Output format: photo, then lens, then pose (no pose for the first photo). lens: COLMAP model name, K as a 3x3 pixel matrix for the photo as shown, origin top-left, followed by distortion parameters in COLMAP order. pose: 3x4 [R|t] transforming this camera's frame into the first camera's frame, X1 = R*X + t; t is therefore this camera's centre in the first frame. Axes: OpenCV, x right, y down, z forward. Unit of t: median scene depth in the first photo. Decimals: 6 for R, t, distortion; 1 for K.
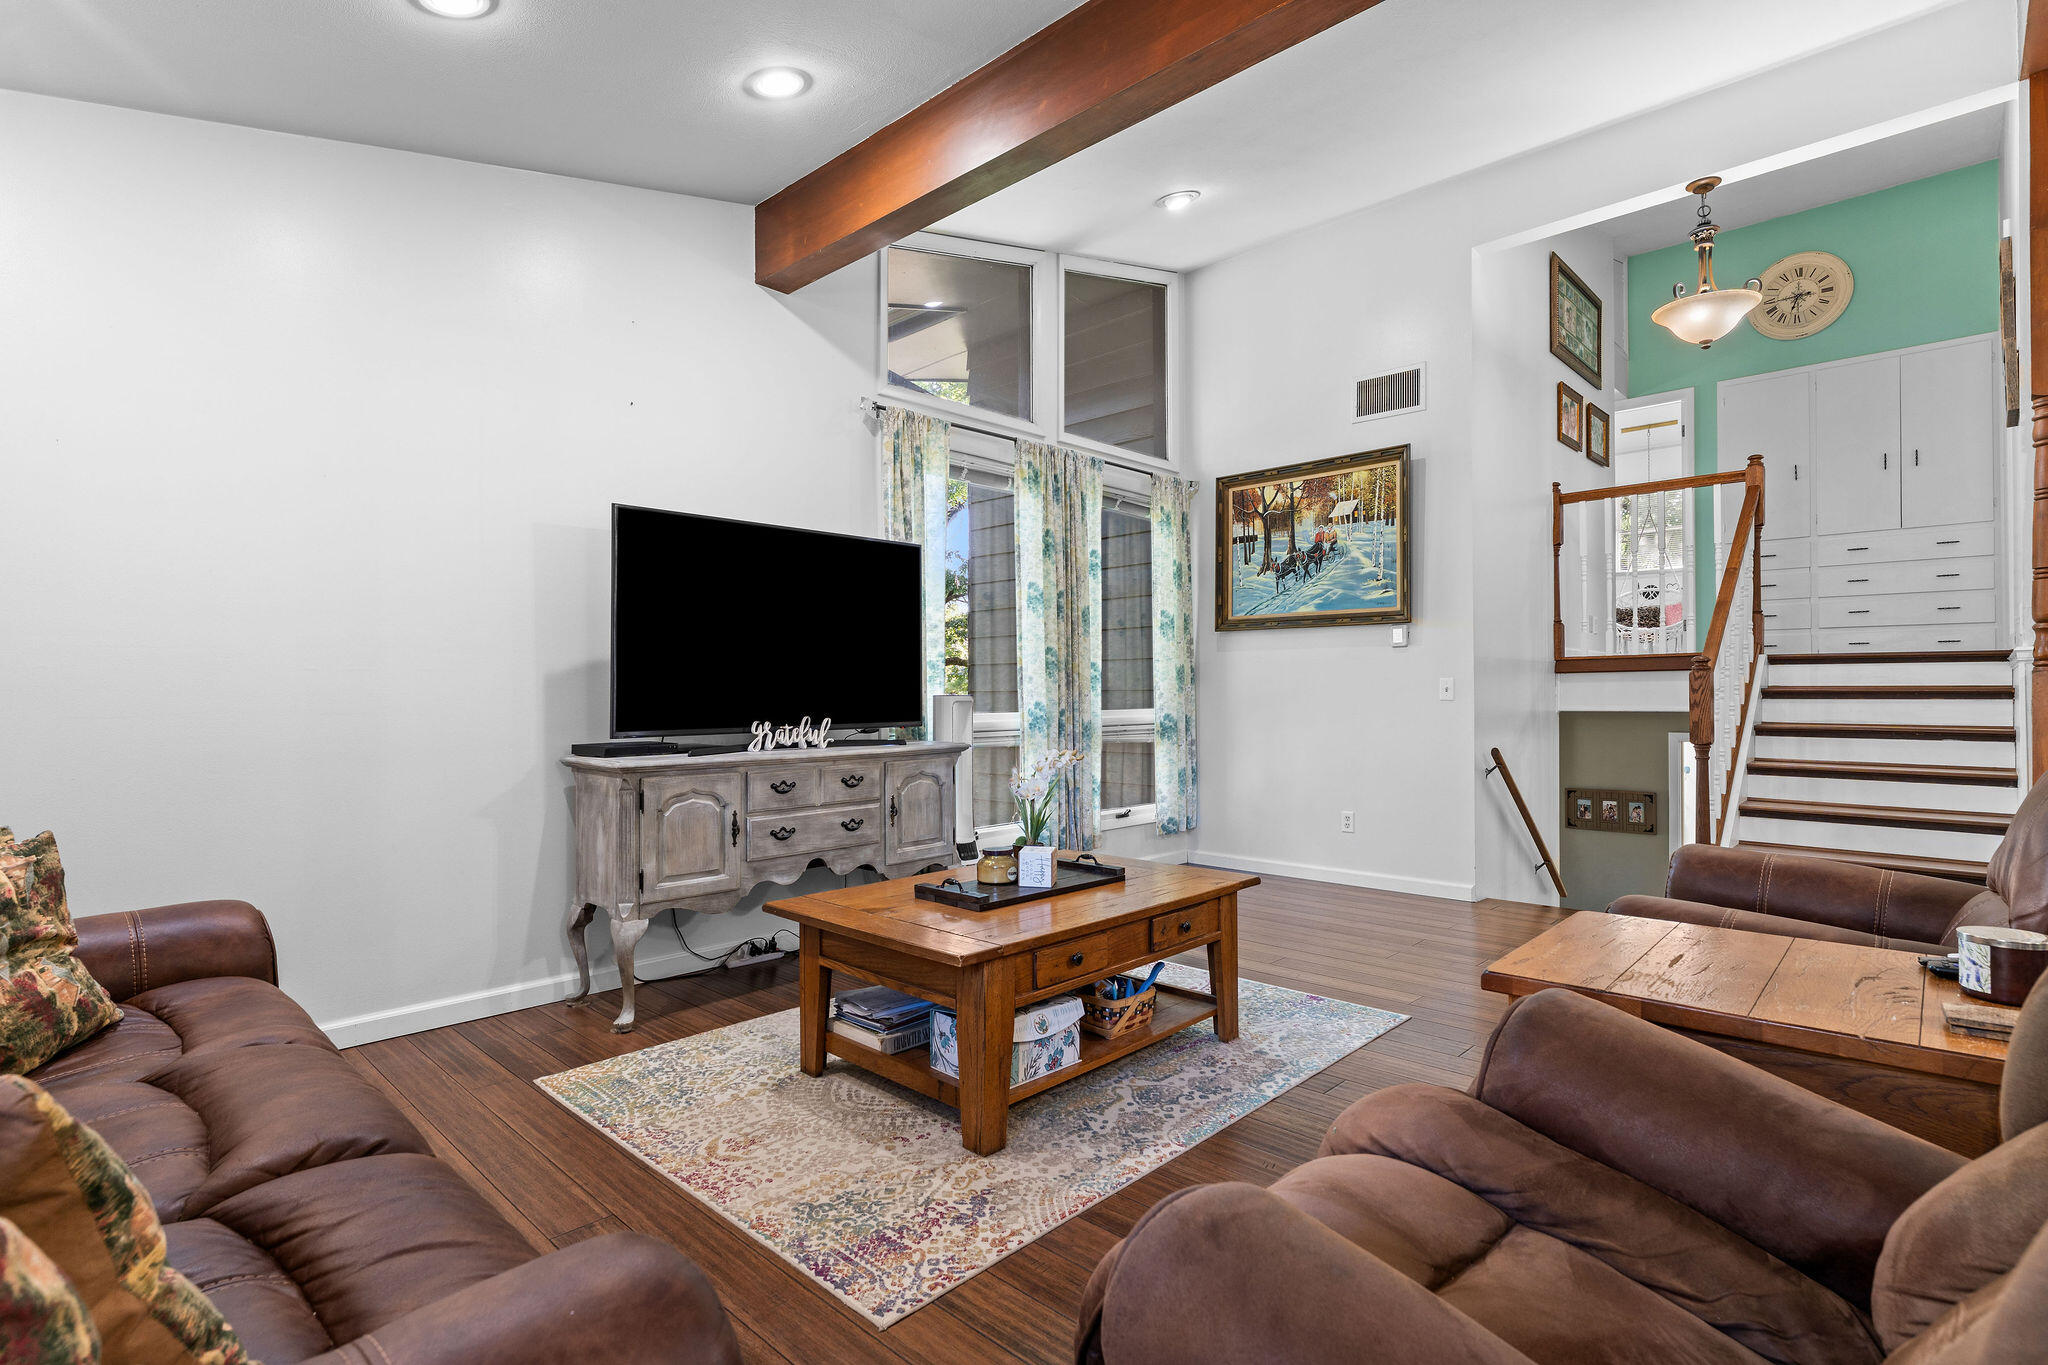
lens RADIAL K [[993.1, 0, 1023.5], [0, 993.1, 686.4], [0, 0, 1]] dist [0.004275, 0.000267]
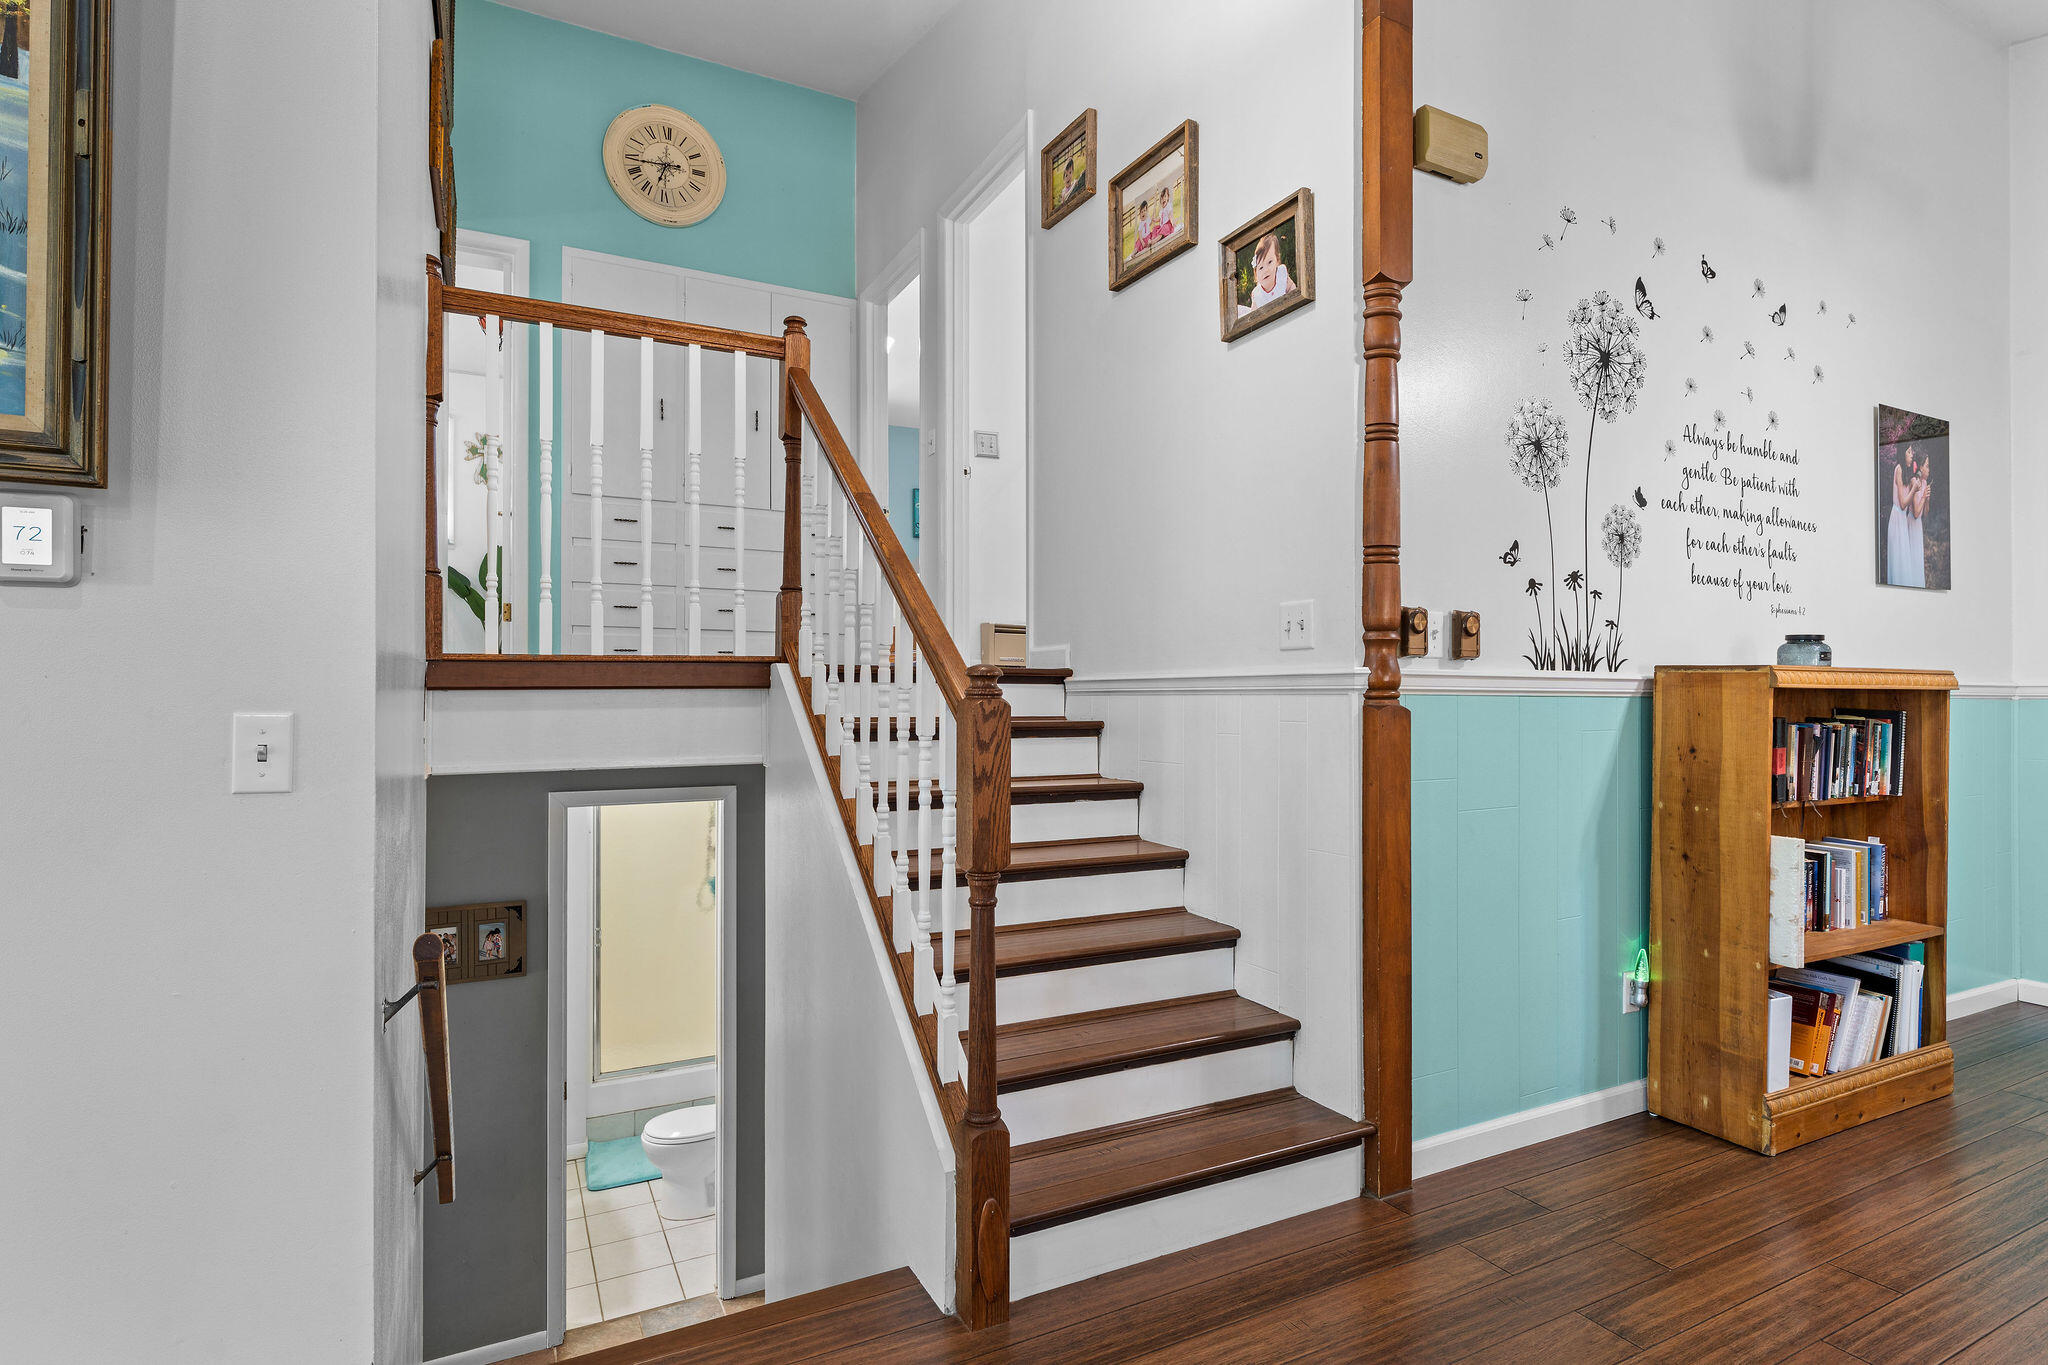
lens RADIAL K [[1028.4, 0, 1019.4], [0, 1028.4, 686.8], [0, 0, 1]] dist [0.002146, 0.000261]
pose [[0.325873, 0.012013, 0.945337, 0.204386], [-0.006868, 0.999923, -0.010339, -0.012612], [-0.945389, -0.003124, 0.325931, 0.645684]]
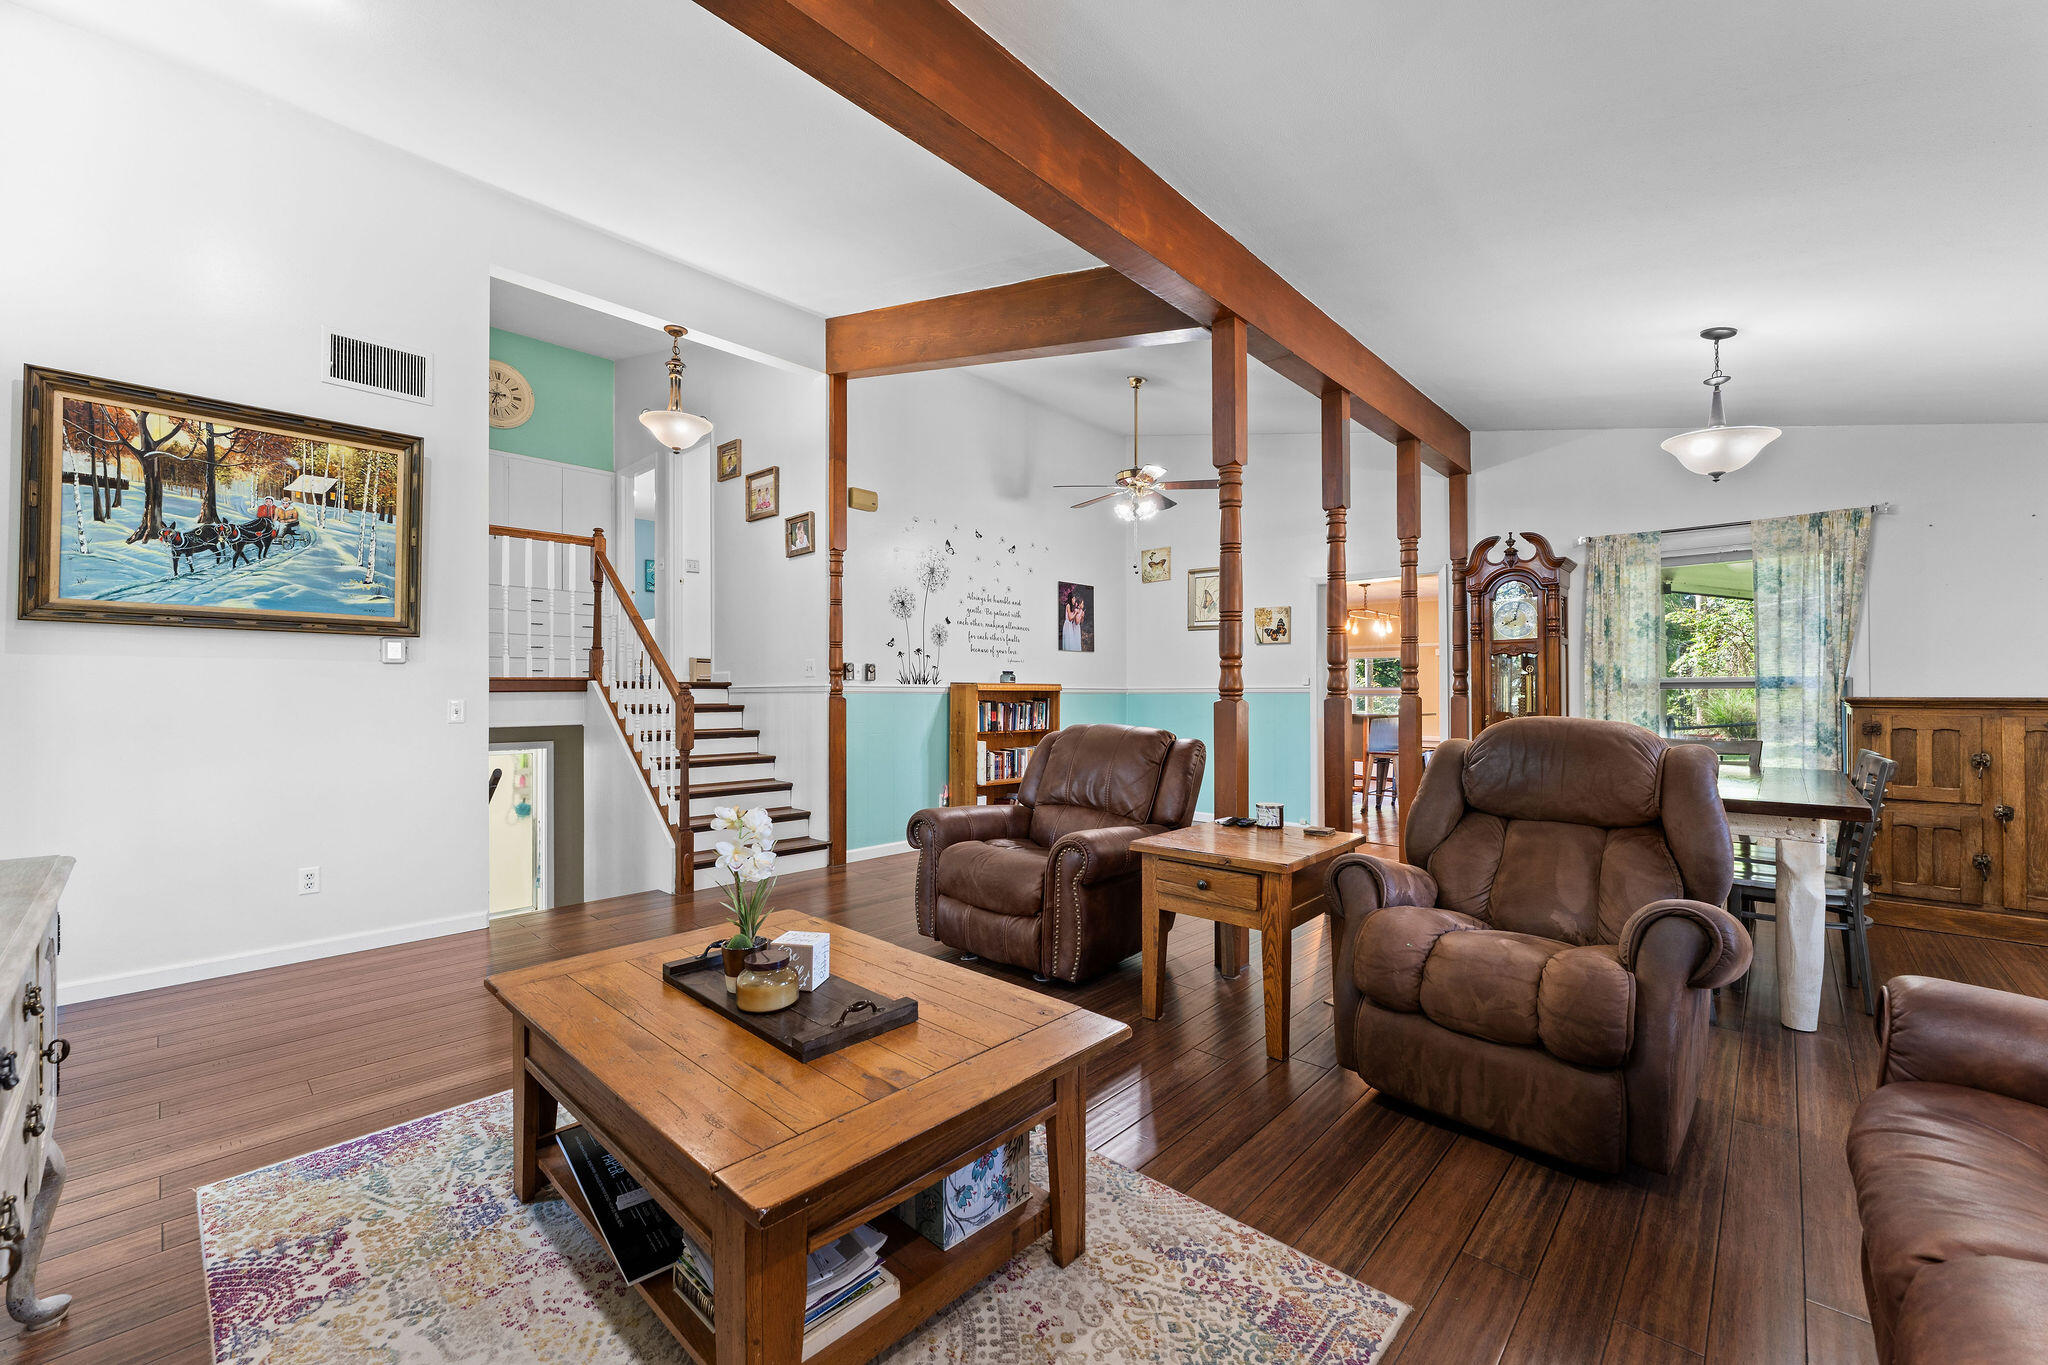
lens RADIAL K [[810.6, 0, 1015.7], [0, 810.6, 689.1], [0, 0, 1]] dist [-0.000568, 0.000228]
pose [[-0.002611, 0.009470, 0.999952, -0.312872], [-0.002515, 0.999952, -0.009476, -0.011251], [-0.999993, -0.002540, -0.002587, 0.429179]]
